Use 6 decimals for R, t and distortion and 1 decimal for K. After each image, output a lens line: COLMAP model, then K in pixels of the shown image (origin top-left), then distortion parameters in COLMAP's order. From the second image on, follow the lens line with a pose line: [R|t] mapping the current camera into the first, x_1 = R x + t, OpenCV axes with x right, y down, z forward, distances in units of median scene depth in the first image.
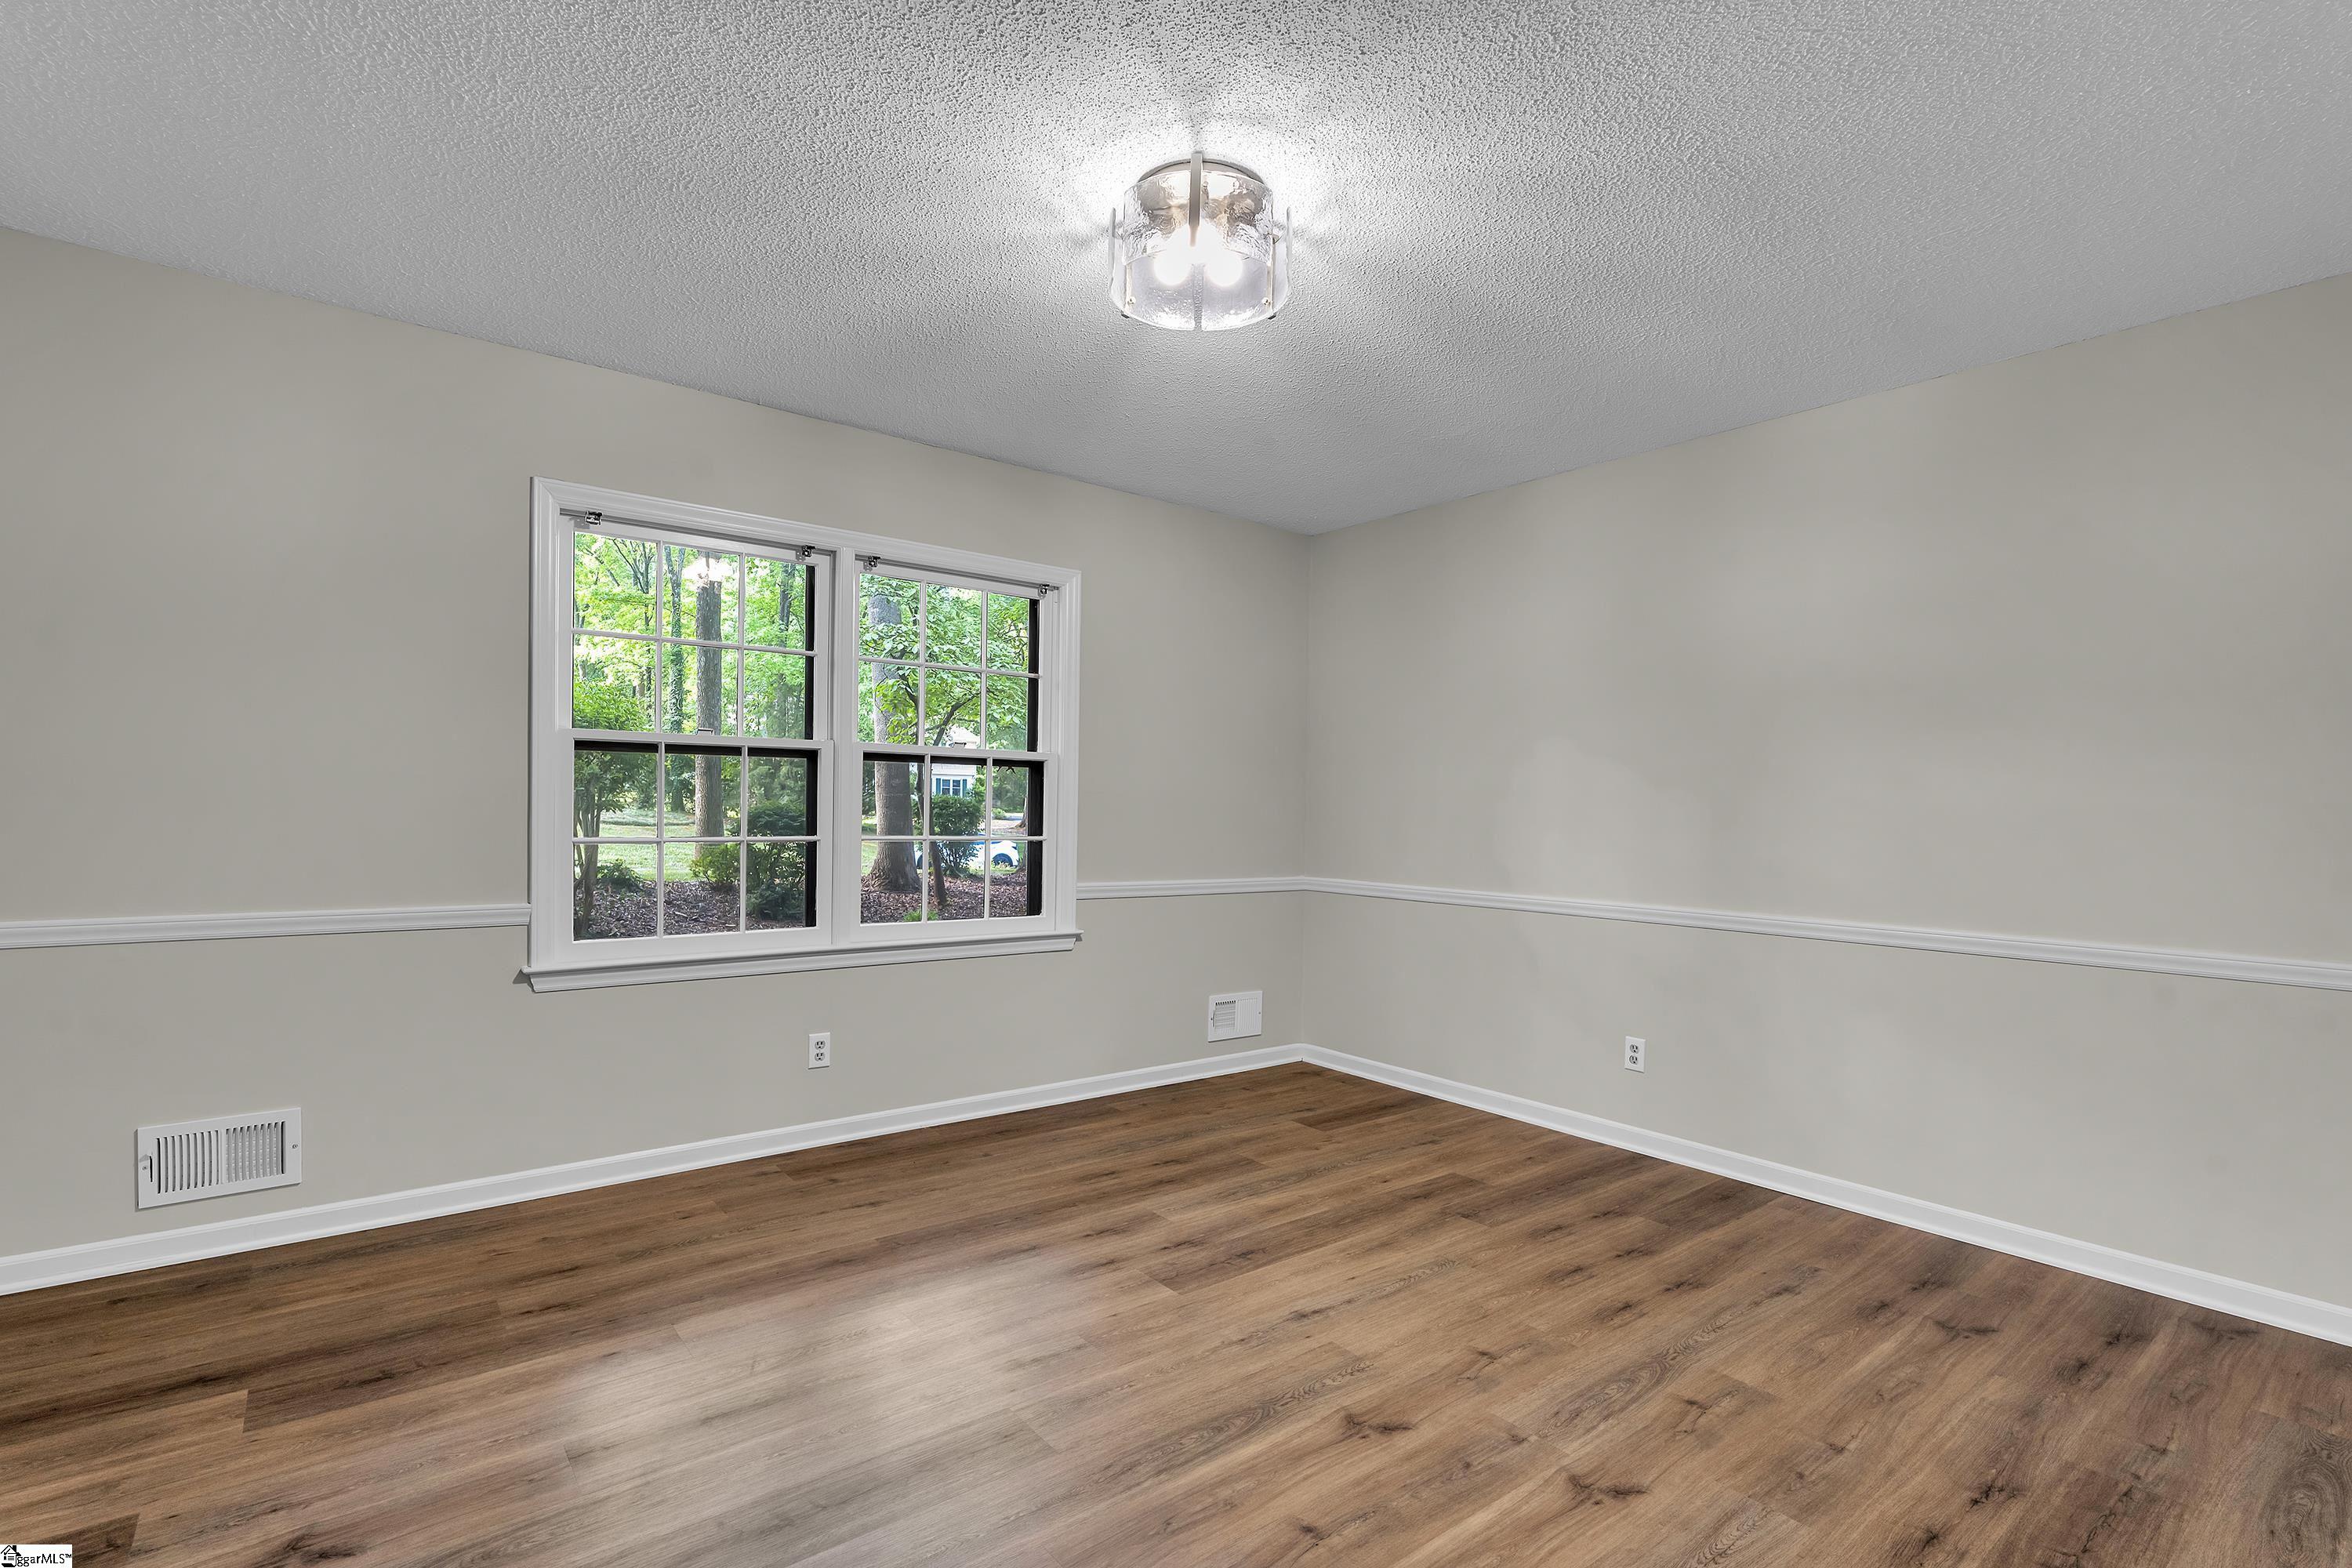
lens RADIAL K [[1027.3, 0, 1152.2], [0, 1027.3, 823.4], [0, 0, 1]] dist [-0.012222, -0.000032]
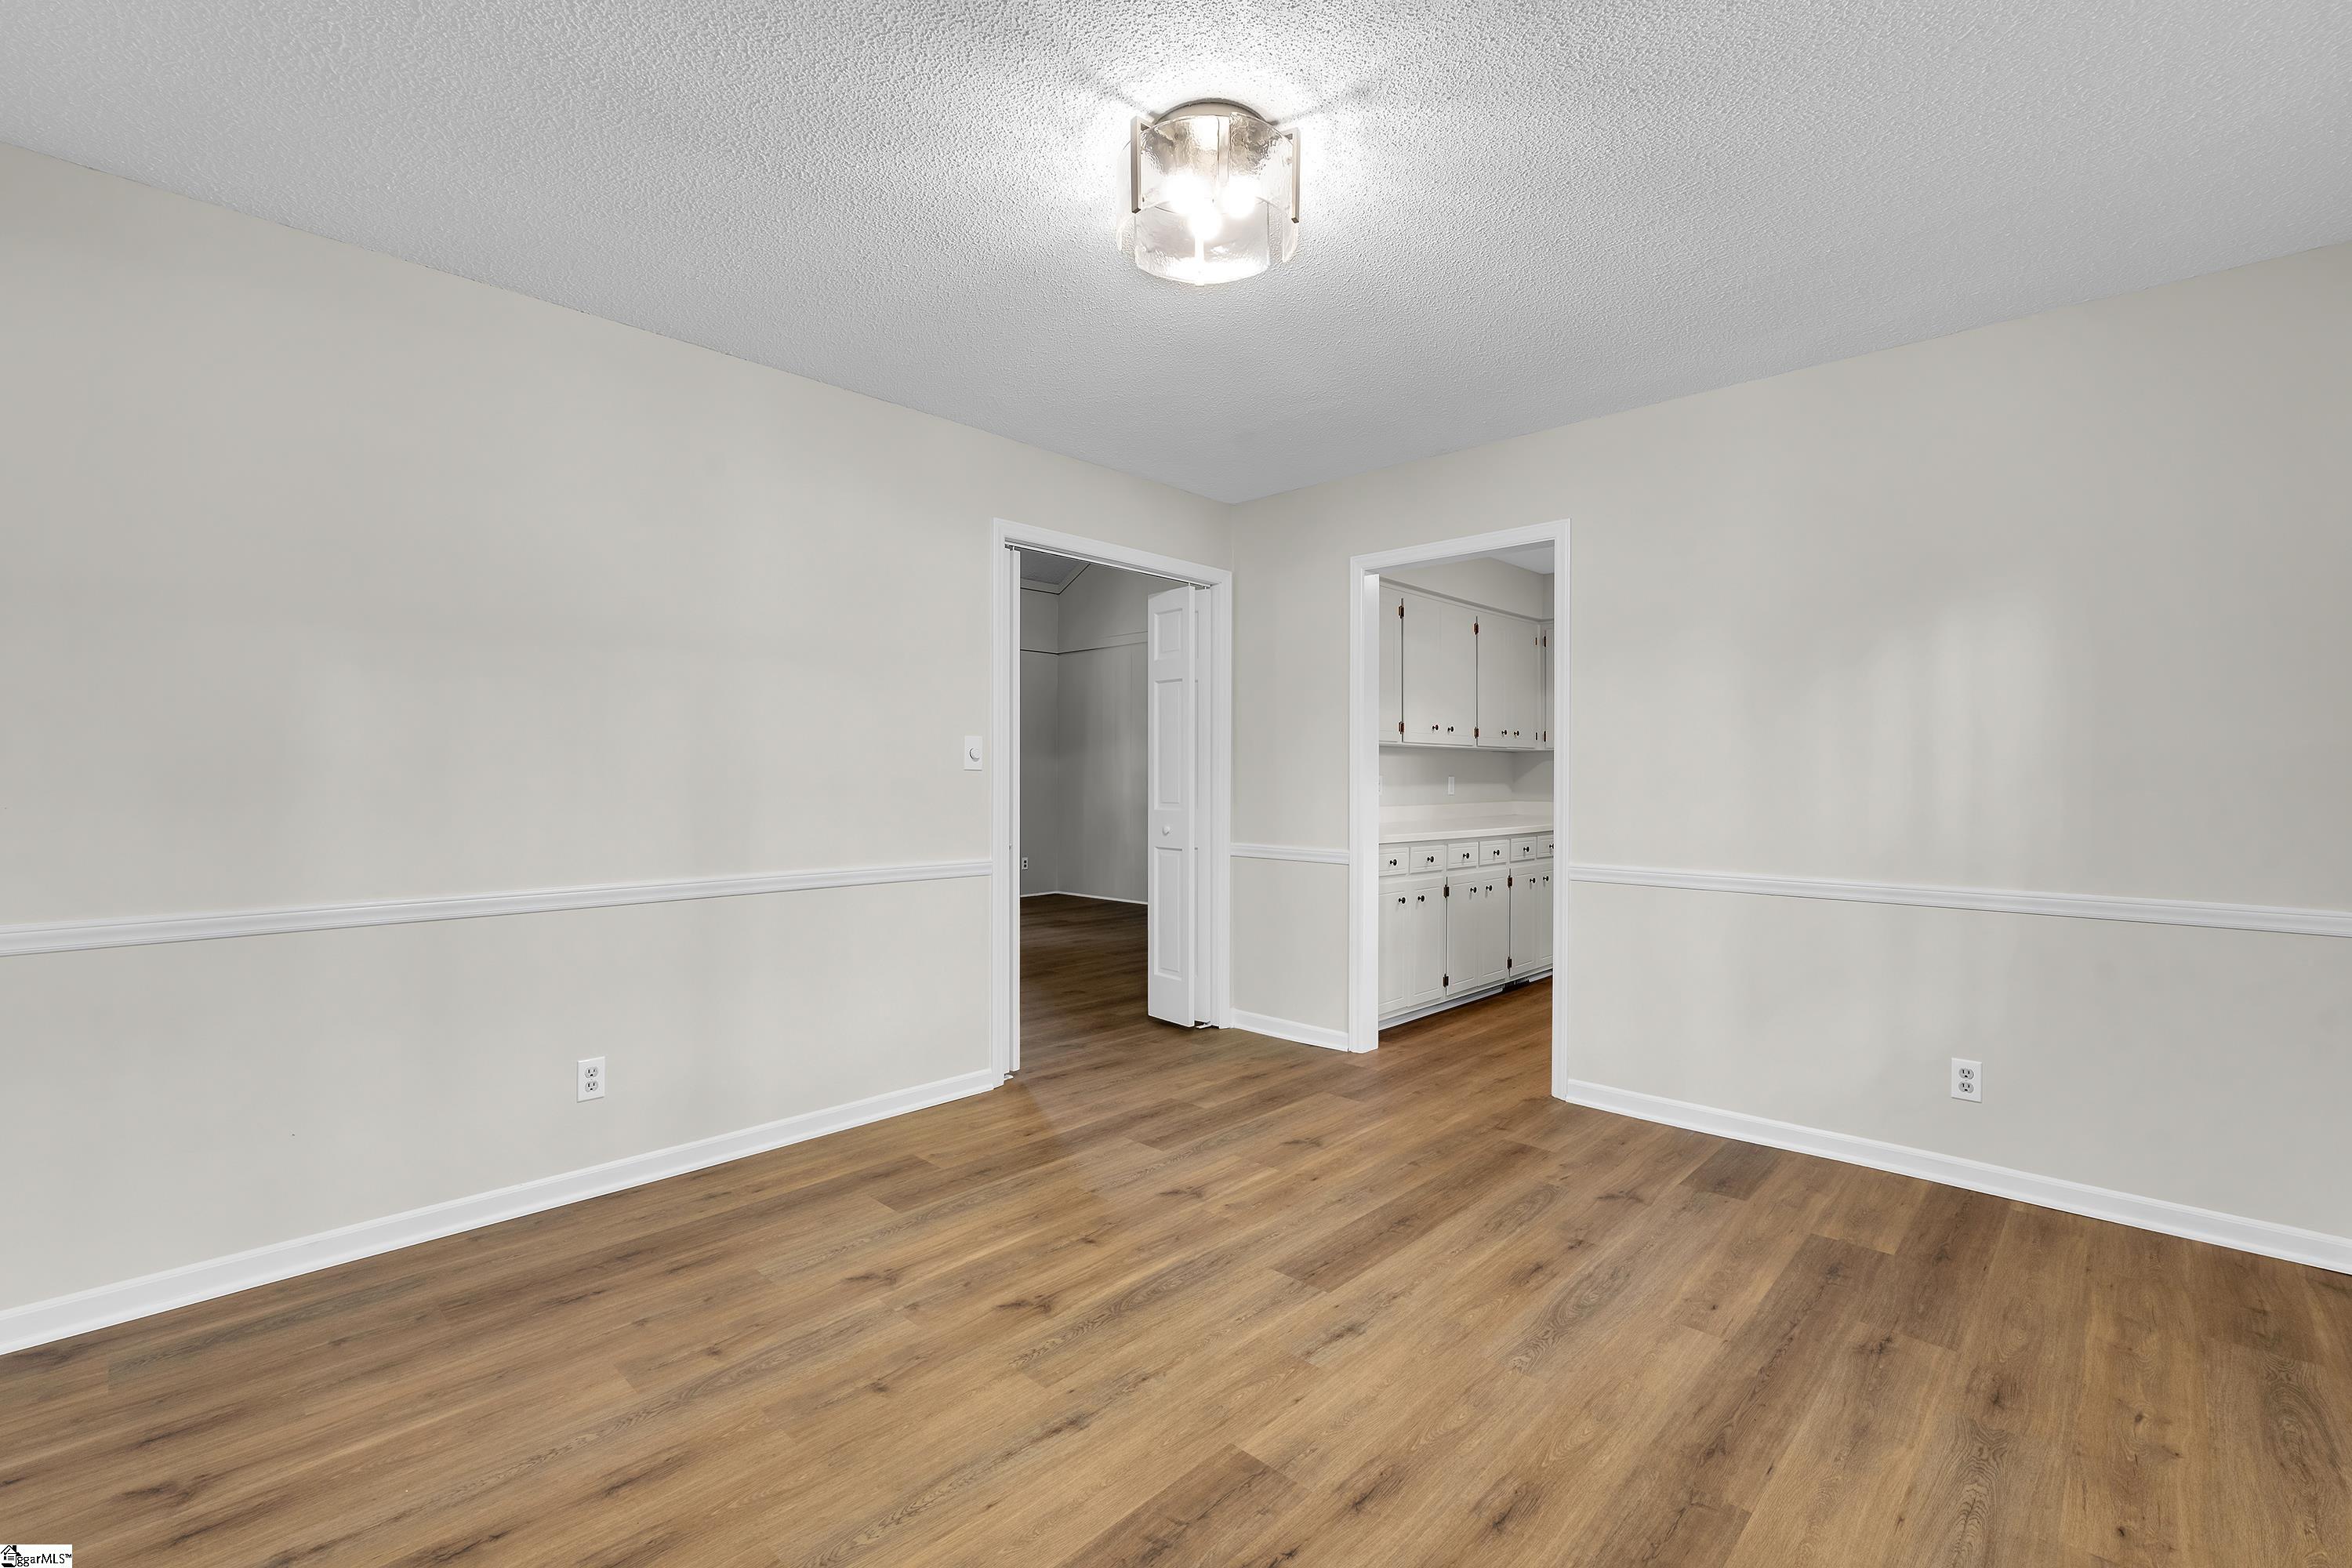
lens RADIAL K [[1027.3, 0, 1175.0], [0, 1027.3, 778.8], [0, 0, 1]] dist [-0.012222, -0.000032]
pose [[-0.985050, -0.021006, -0.170985, 0.255402], [-0.023732, 0.999621, 0.013918, -0.050281], [0.170628, 0.017767, -0.985175, 2.119781]]
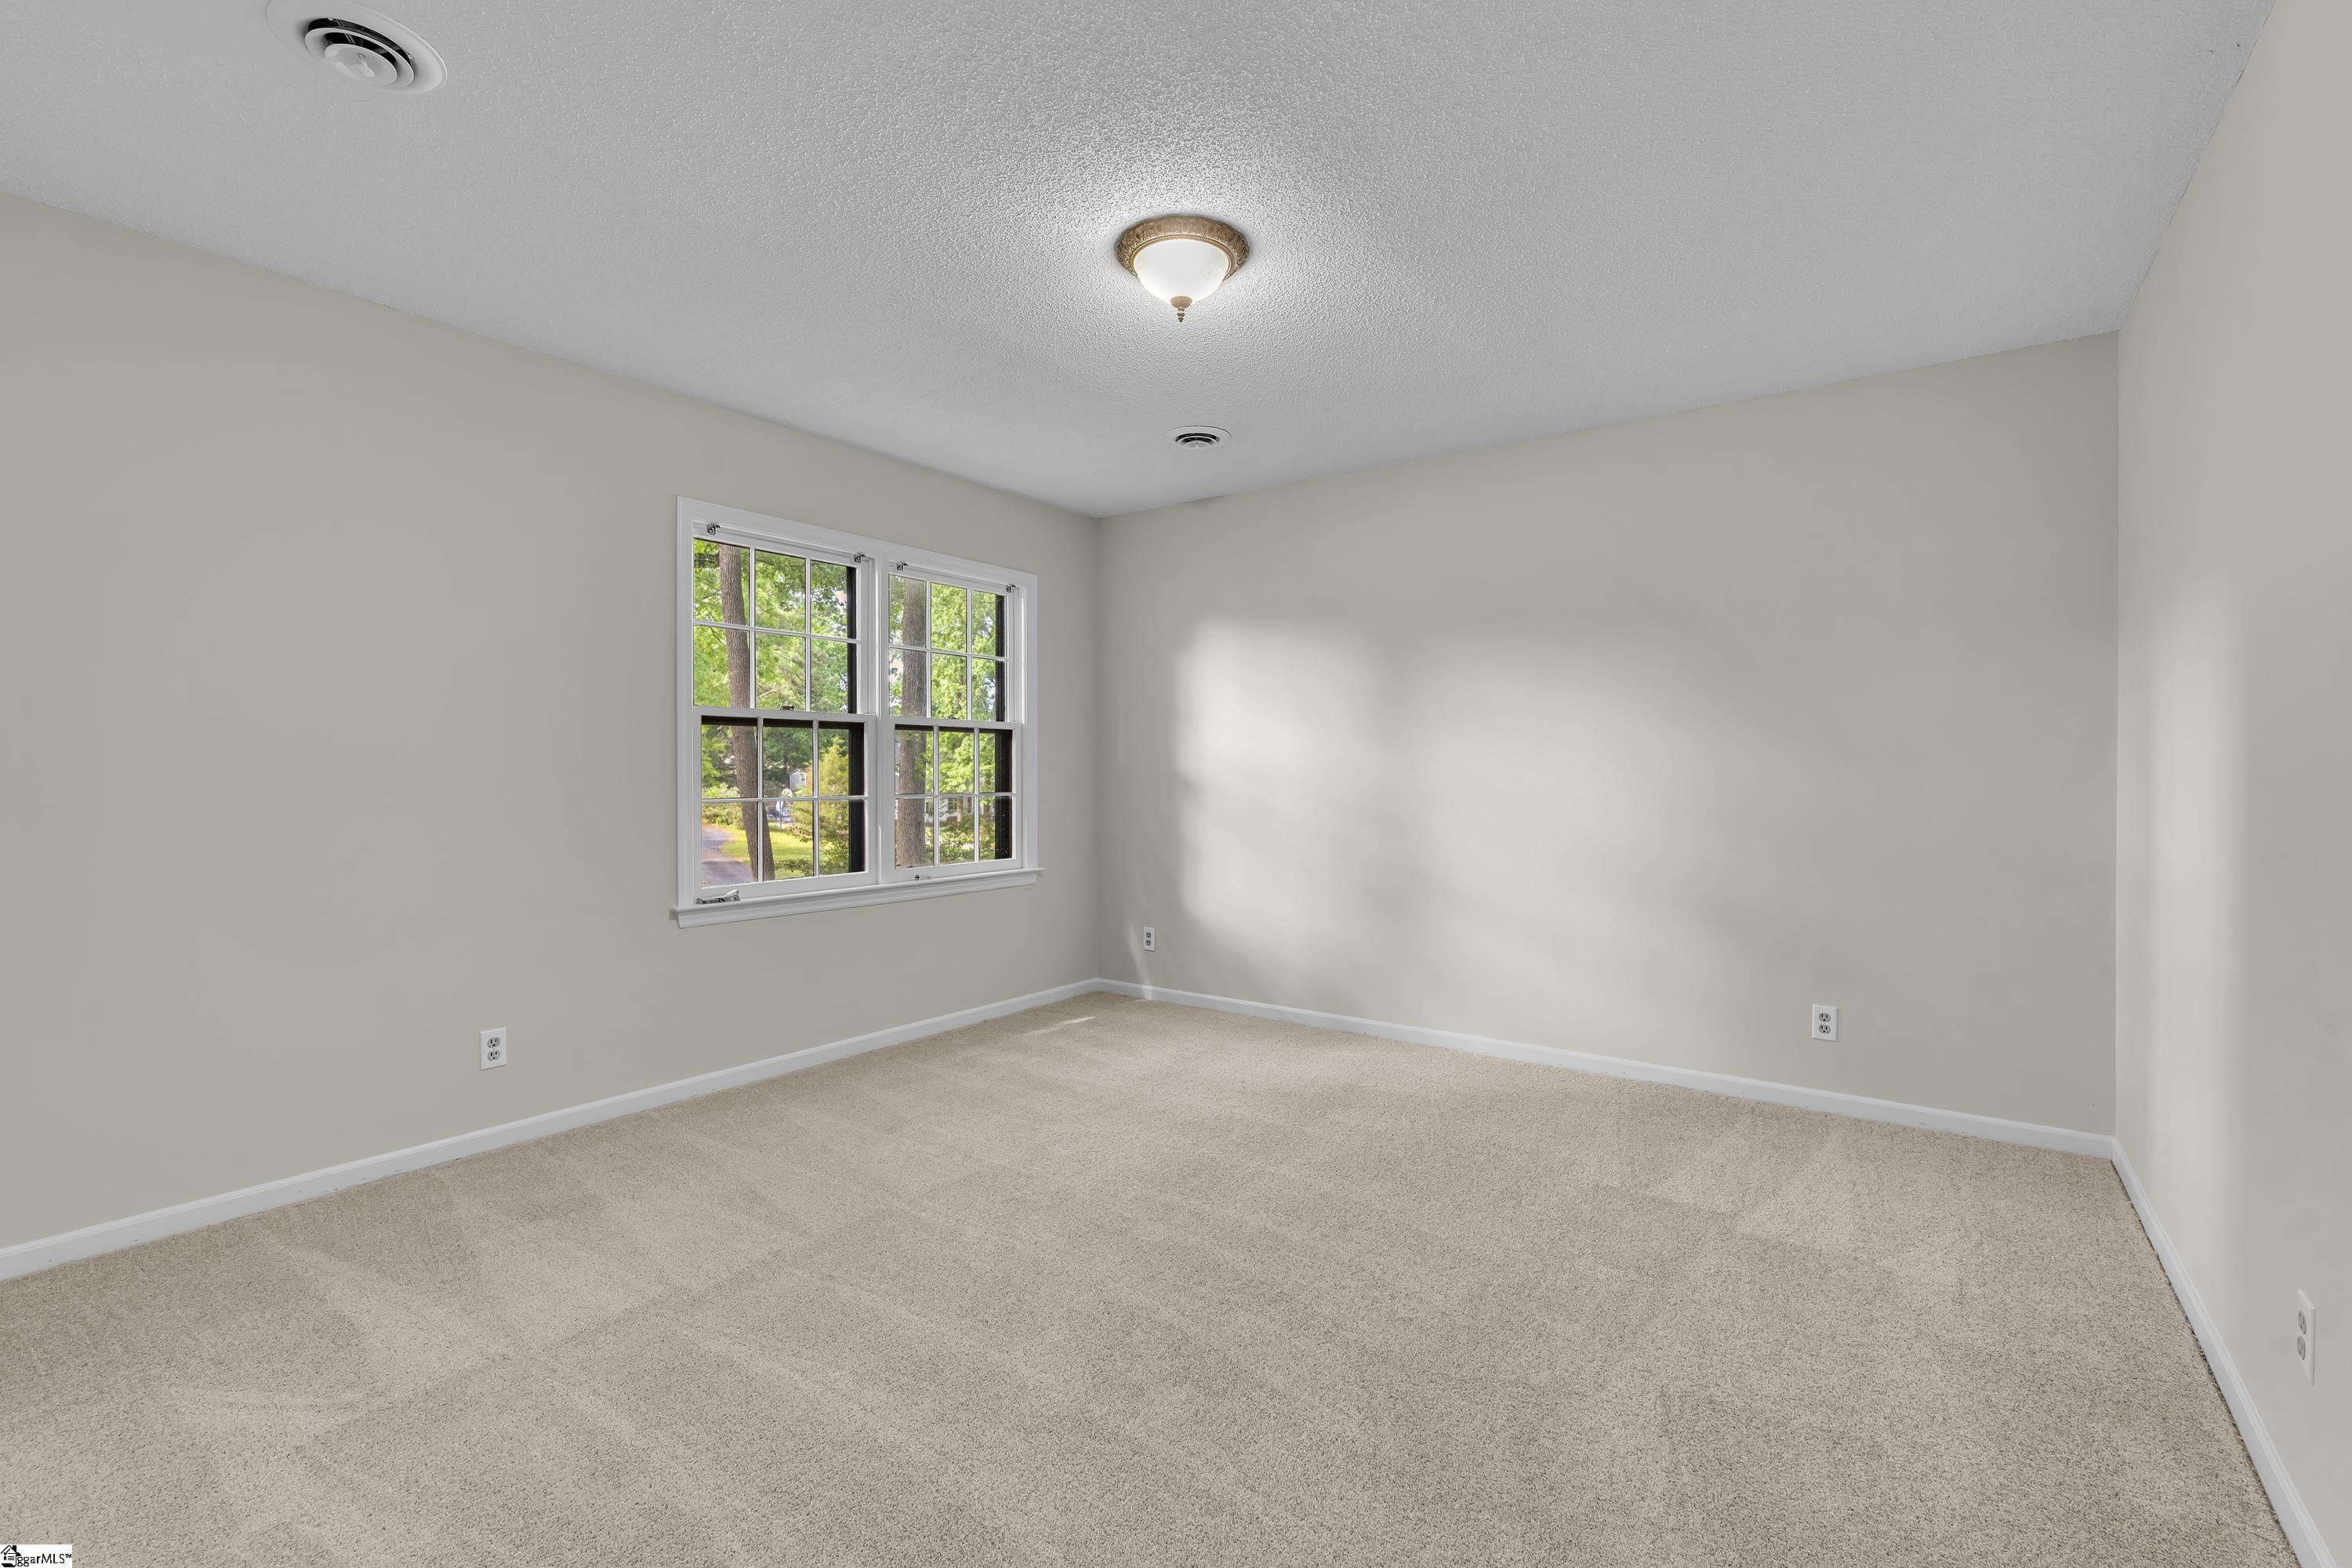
lens RADIAL K [[1027.3, 0, 1180.3], [0, 1027.3, 778.7], [0, 0, 1]] dist [-0.012222, -0.000032]
pose [[0.953989, -0.015508, 0.299442, -0.259667], [0.016385, 0.999866, -0.000416, 0.000977], [-0.299395, 0.005303, 0.954115, -0.203633]]
